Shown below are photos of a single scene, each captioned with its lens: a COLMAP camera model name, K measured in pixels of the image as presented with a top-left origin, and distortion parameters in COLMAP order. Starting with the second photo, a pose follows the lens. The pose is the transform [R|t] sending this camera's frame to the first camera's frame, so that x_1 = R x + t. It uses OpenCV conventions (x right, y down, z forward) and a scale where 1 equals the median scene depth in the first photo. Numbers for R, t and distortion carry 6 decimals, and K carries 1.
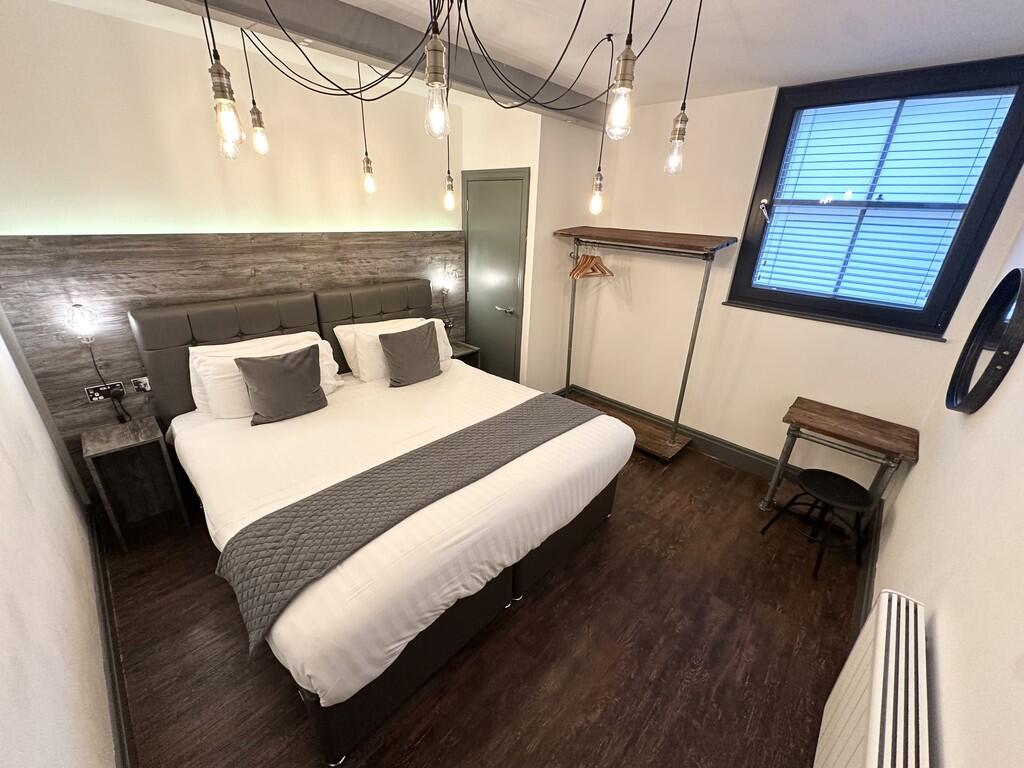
lens RADIAL K [[409.9, 0, 511.7], [0, 409.9, 380.2], [0, 0, 1]] dist [-0.000840, -0.000117]
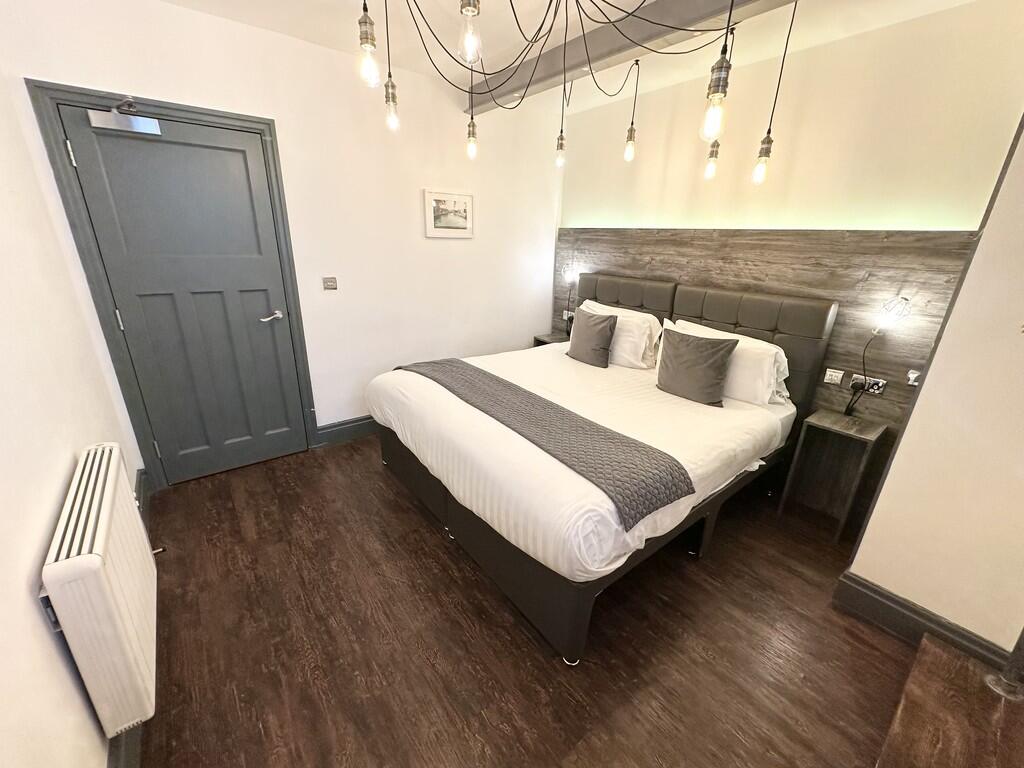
lens RADIAL K [[409.9, 0, 508.5], [0, 409.9, 379.6], [0, 0, 1]] dist [-0.000840, -0.000117]
pose [[-0.148159, 0.285970, -0.946716, 0.692984], [-0.416128, 0.850386, 0.321995, -0.169408], [0.897155, 0.441661, -0.006992, 0.751610]]
